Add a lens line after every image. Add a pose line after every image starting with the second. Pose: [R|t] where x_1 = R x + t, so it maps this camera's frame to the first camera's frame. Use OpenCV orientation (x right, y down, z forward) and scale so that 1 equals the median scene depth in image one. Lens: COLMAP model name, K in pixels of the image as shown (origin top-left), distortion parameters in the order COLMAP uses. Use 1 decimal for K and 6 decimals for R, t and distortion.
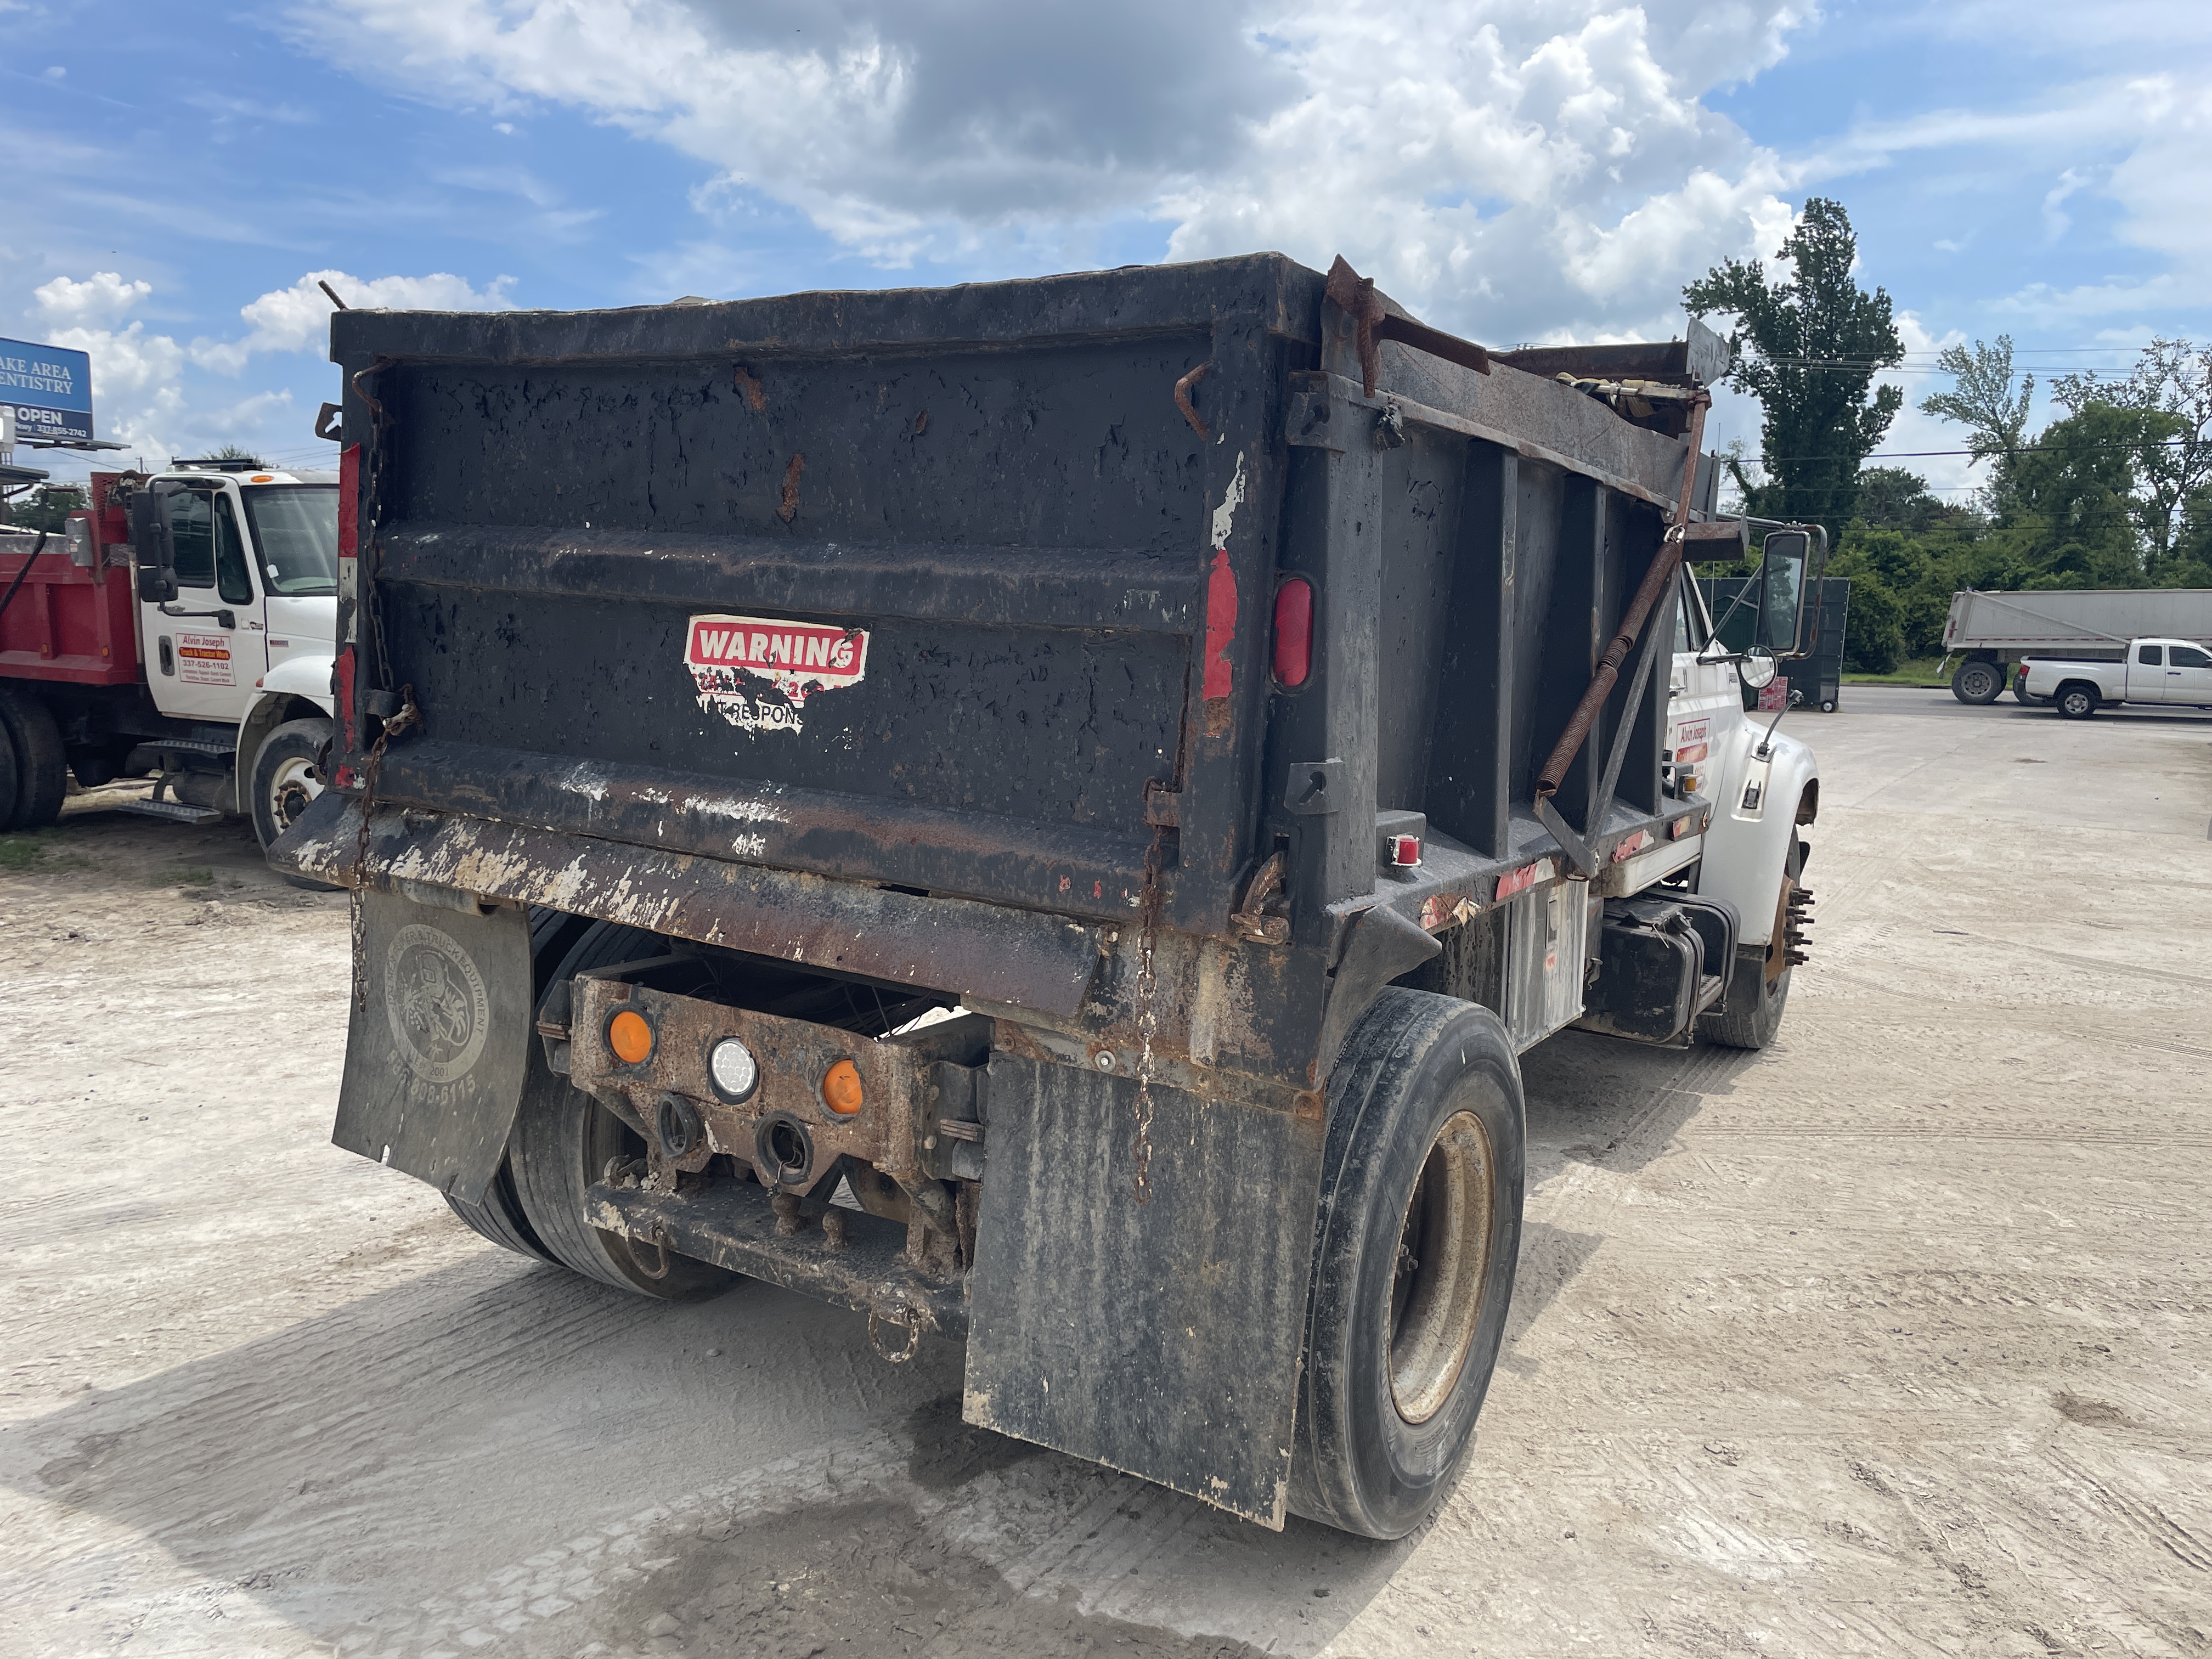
lens RADIAL K [[1607.0, 0, 1095.2], [0, 1607.0, 818.5], [0, 0, 1]] dist [0.123103, -0.144416]
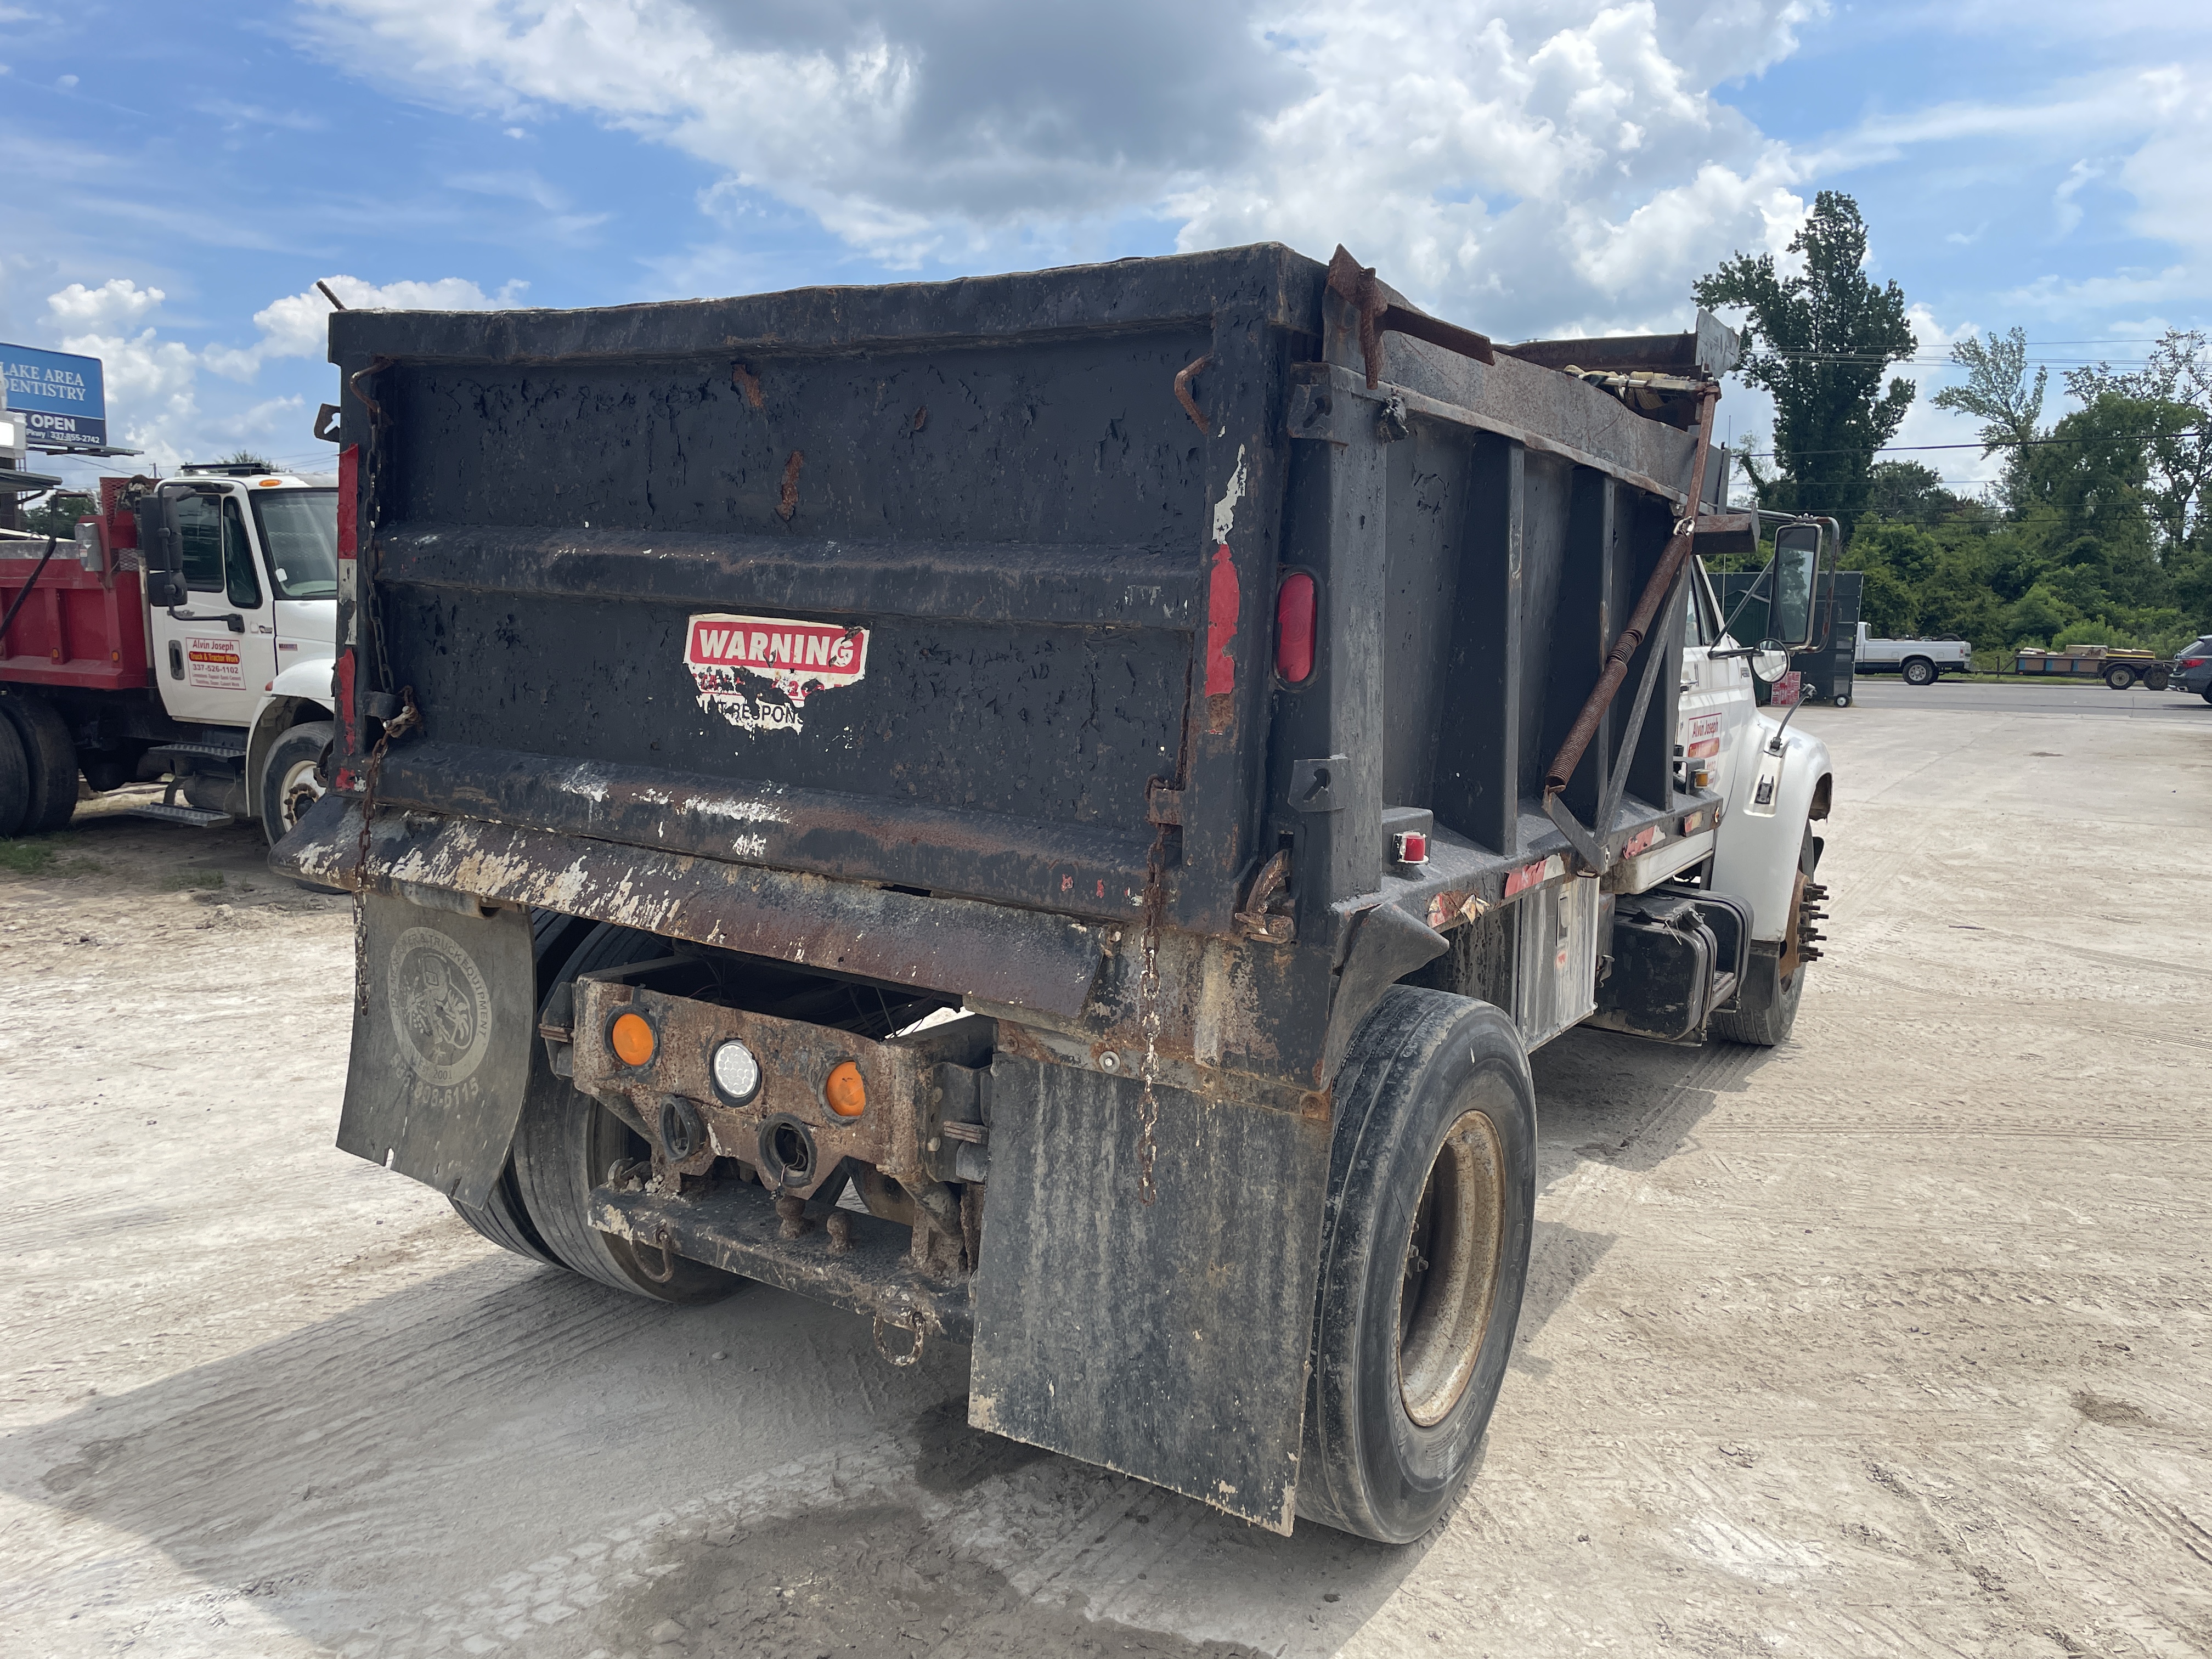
lens RADIAL K [[1607.0, 0, 1095.2], [0, 1607.0, 818.5], [0, 0, 1]] dist [0.123103, -0.144416]
pose [[0.999959, -0.005578, -0.007135, 0.004903], [0.005582, 0.999984, 0.000462, 0.000473], [0.007132, -0.000502, 0.999974, 0.008964]]
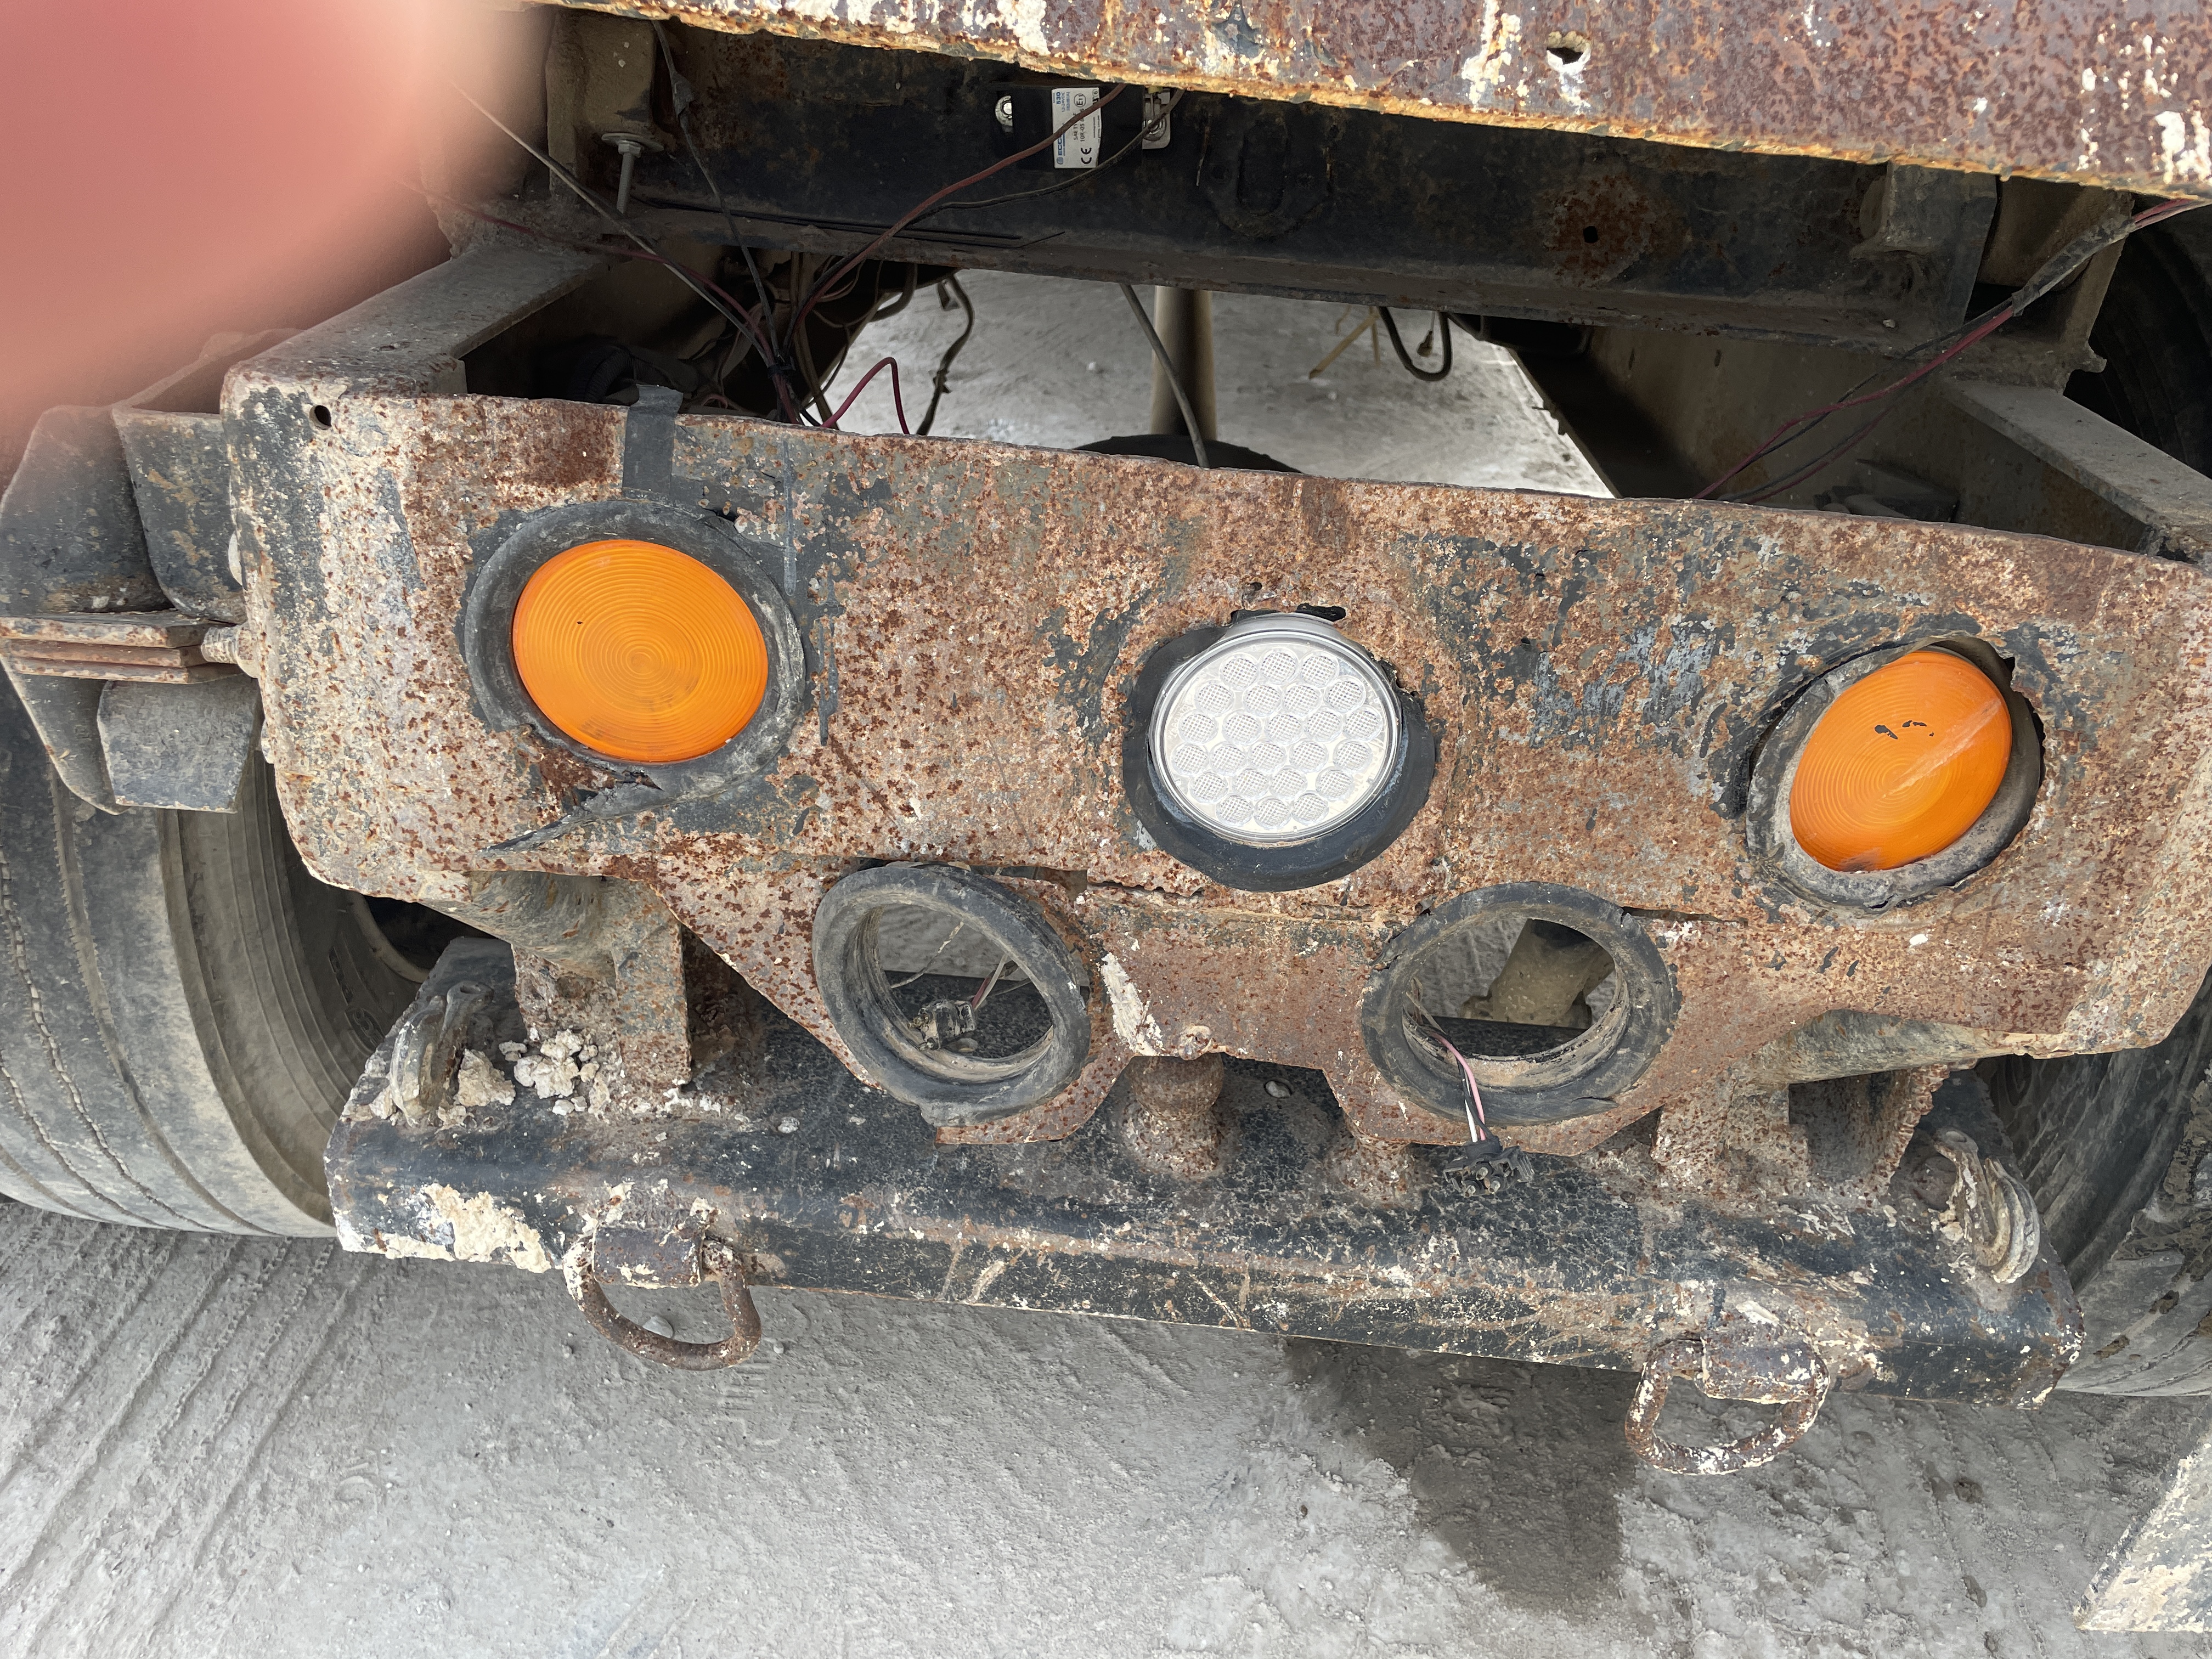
lens RADIAL K [[1720.7, 0, 1109.0], [0, 1720.7, 833.9], [0, 0, 1]] dist [0.077336, -0.117739]
pose [[0.884084, -0.216382, 0.414215, -0.352277], [0.026809, 0.908371, 0.417304, 0.066032], [-0.466559, -0.357827, 0.808878, 0.826889]]
